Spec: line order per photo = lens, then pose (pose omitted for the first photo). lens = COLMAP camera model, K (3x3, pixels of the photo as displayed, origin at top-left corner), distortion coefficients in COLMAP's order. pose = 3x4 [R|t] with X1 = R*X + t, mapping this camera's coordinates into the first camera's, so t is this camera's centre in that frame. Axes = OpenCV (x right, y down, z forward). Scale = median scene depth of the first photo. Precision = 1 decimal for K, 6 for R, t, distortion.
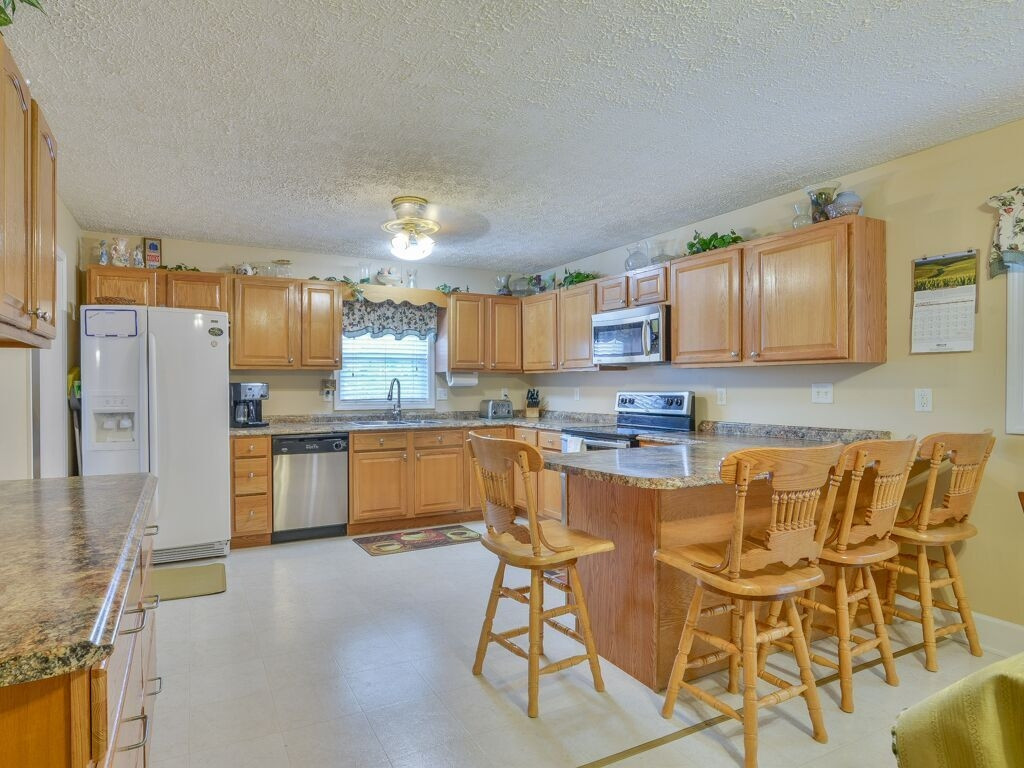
lens RADIAL K [[550.7, 0, 427.7], [0, 550.7, 387.4], [0, 0, 1]] dist [-0.002345, -0.000104]
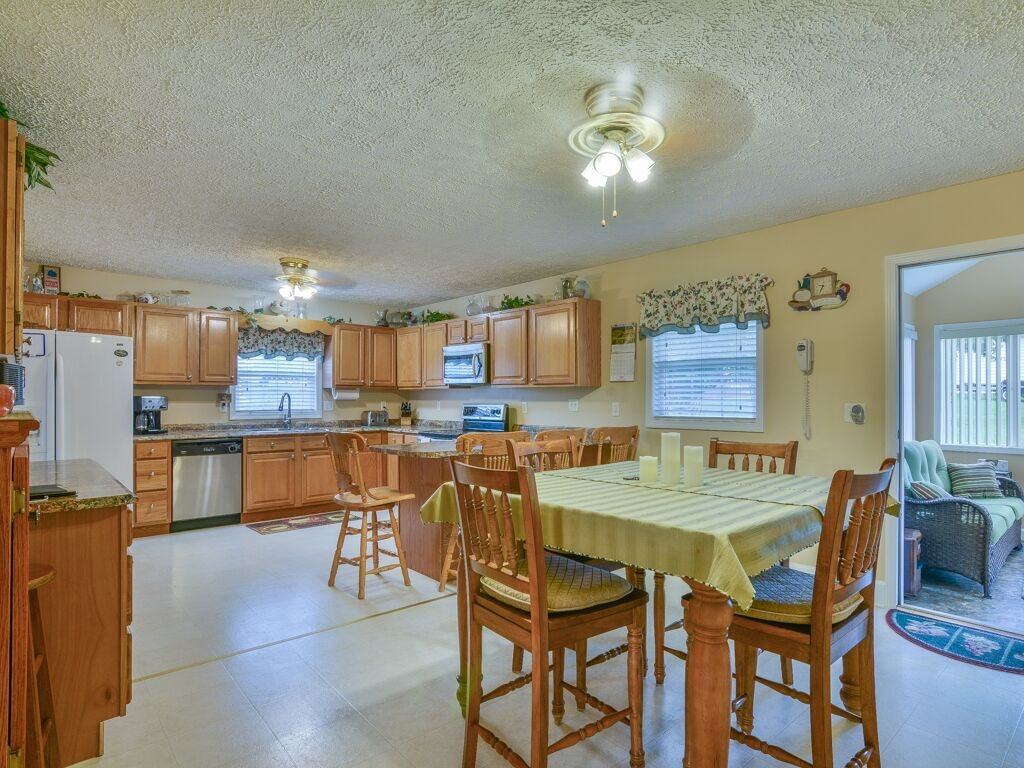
lens RADIAL K [[564.2, 0, 514.3], [0, 564.2, 395.8], [0, 0, 1]] dist [0.001139, 0.000706]
pose [[0.954936, 0.006521, 0.296740, 0.057009], [-0.003949, 0.999949, -0.009268, -0.000649], [-0.296785, 0.007678, 0.954913, -0.357438]]
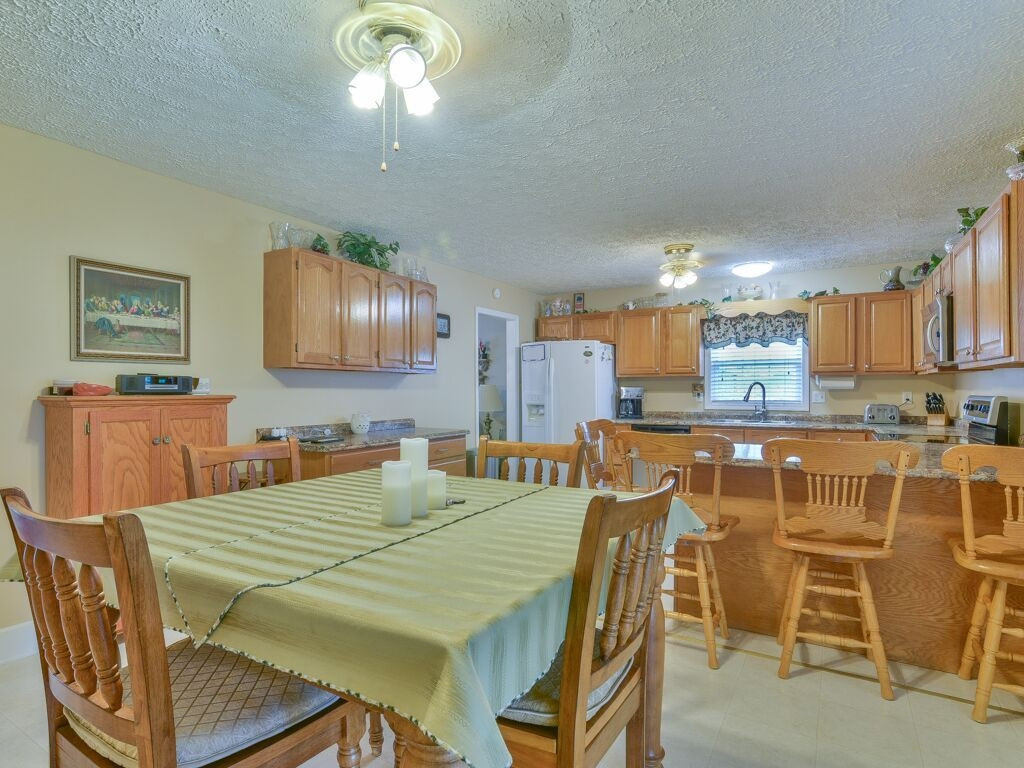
lens RADIAL K [[564.2, 0, 514.3], [0, 564.2, 395.8], [0, 0, 1]] dist [0.001139, 0.000706]
pose [[0.586668, 0.009460, -0.809772, 0.645393], [-0.001211, 0.999941, 0.010805, -0.000826], [0.809826, -0.005358, 0.586645, -0.073535]]
